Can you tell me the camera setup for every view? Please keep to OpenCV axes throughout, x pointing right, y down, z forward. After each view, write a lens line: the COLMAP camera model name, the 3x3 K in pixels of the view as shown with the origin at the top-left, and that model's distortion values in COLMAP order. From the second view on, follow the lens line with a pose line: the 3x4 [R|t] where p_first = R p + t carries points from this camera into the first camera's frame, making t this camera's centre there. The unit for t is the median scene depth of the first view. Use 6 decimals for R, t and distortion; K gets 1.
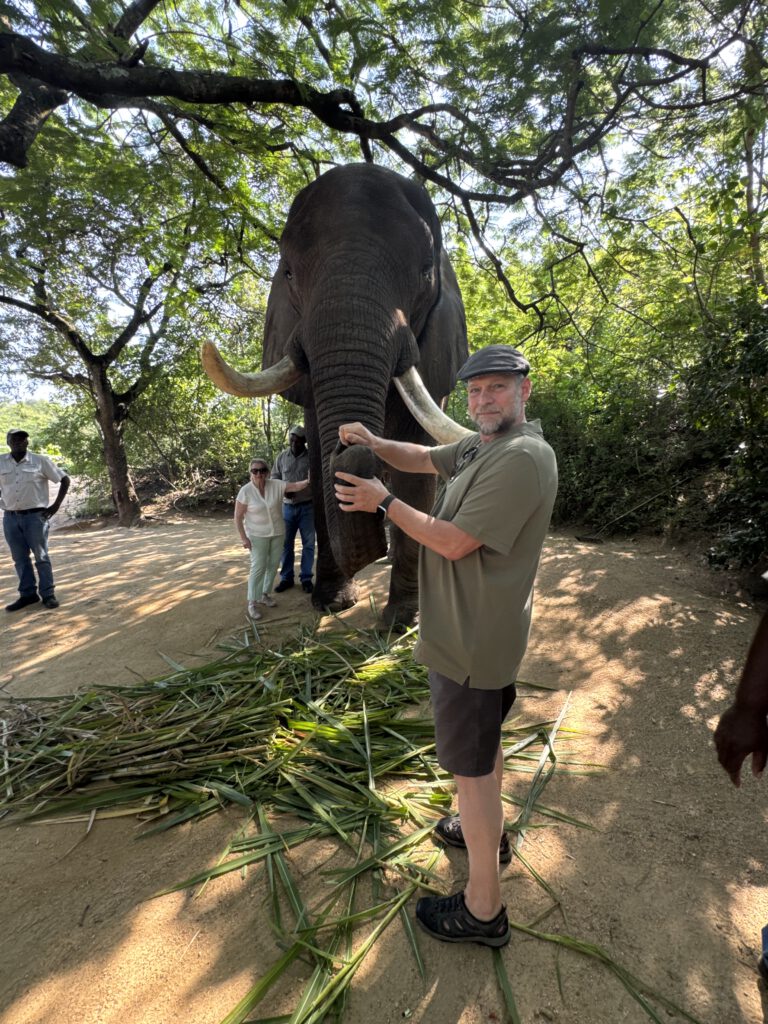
lens RADIAL K [[463.1, 0, 384.2], [0, 463.1, 514.9], [0, 0, 1]] dist [0.002517, -0.000367]
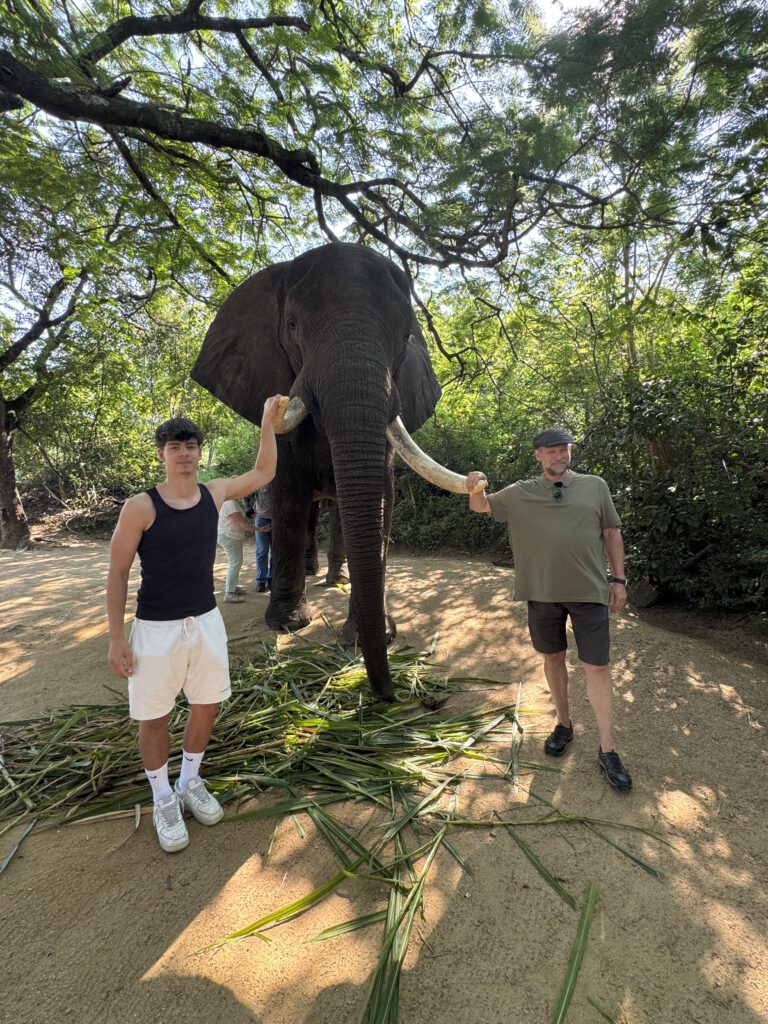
lens RADIAL K [[478.7, 0, 384.5], [0, 478.7, 515.3], [0, 0, 1]] dist [0.002151, 0.001104]
pose [[0.974435, 0.027986, 0.222920, -0.141802], [-0.015000, 0.998101, -0.059738, 0.010684], [-0.224169, 0.054867, 0.973005, -0.102093]]
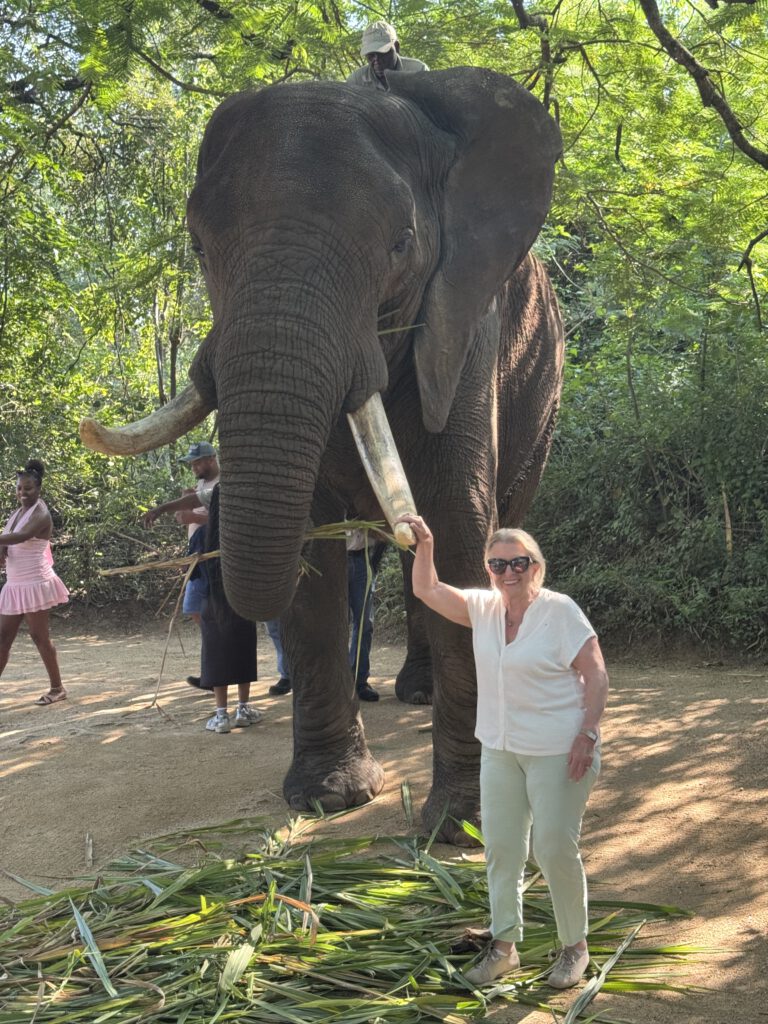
lens RADIAL K [[1424.4, 0, 385.0], [0, 1424.4, 513.8], [0, 0, 1]] dist [0.259427, 0.000000]
pose [[0.997352, 0.004691, -0.072573, 0.063375], [-0.010791, 0.996416, -0.083893, 0.012494], [0.071919, 0.084454, 0.993829, -0.564898]]
